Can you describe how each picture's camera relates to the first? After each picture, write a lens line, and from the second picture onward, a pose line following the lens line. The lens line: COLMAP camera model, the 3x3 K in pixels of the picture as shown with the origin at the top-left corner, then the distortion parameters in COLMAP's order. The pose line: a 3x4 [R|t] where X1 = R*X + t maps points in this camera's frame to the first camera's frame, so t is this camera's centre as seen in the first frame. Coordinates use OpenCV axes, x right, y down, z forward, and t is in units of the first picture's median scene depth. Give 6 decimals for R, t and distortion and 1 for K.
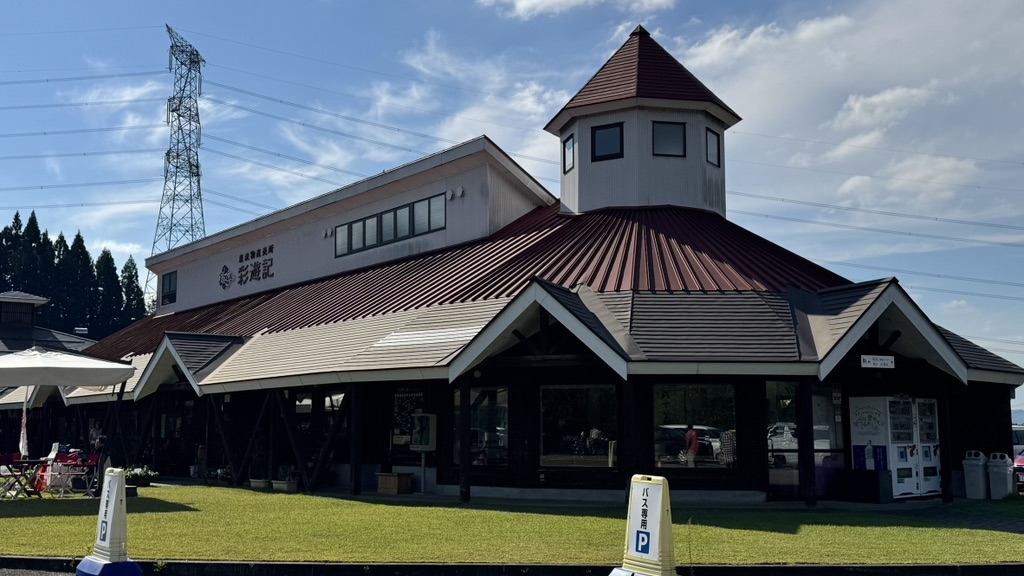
lens RADIAL K [[1160.3, 0, 486.0], [0, 1160.3, 246.3], [0, 0, 1]] dist [0.033944, 0.000000]
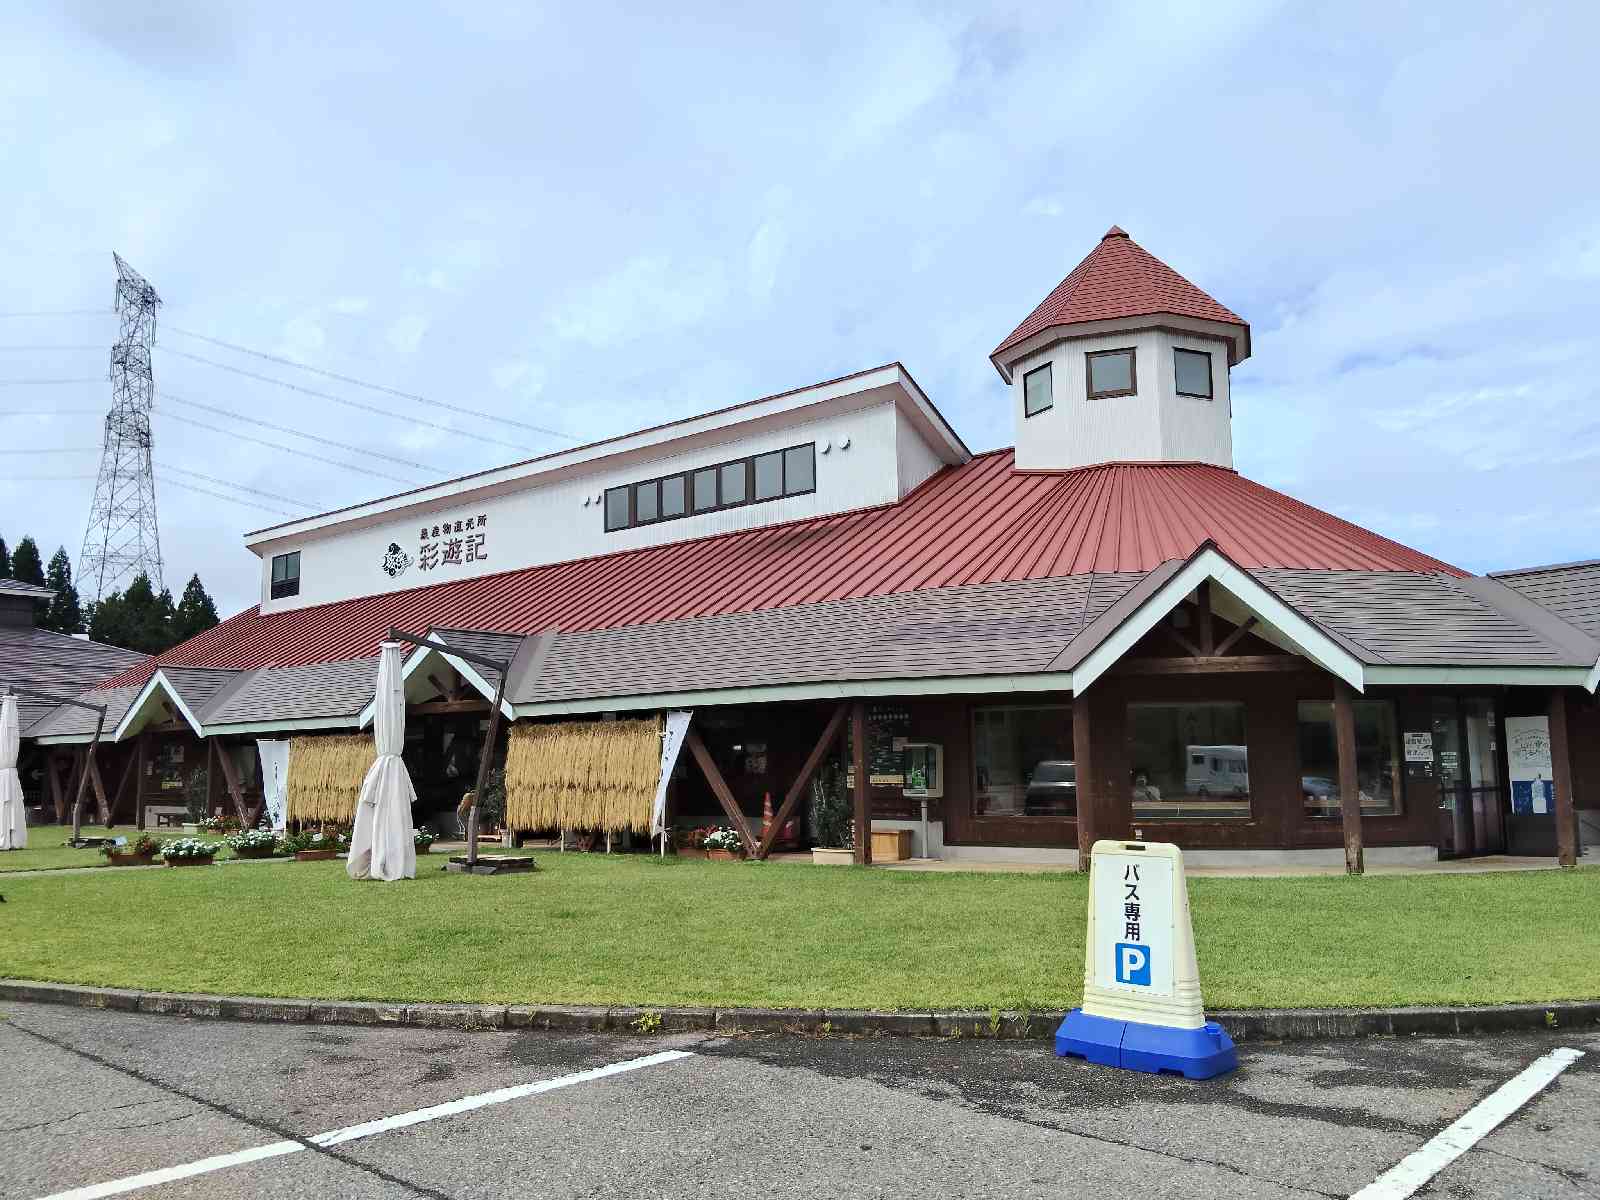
lens RADIAL K [[1351.7, 0, 752.4], [0, 1351.7, 533.7], [0, 0, 1]] dist [0.026133, -0.046692]
pose [[0.979000, 0.024488, 0.202382, -0.209540], [-0.021770, 0.999641, -0.015643, 0.021827], [-0.202692, 0.010909, 0.979182, 0.148159]]
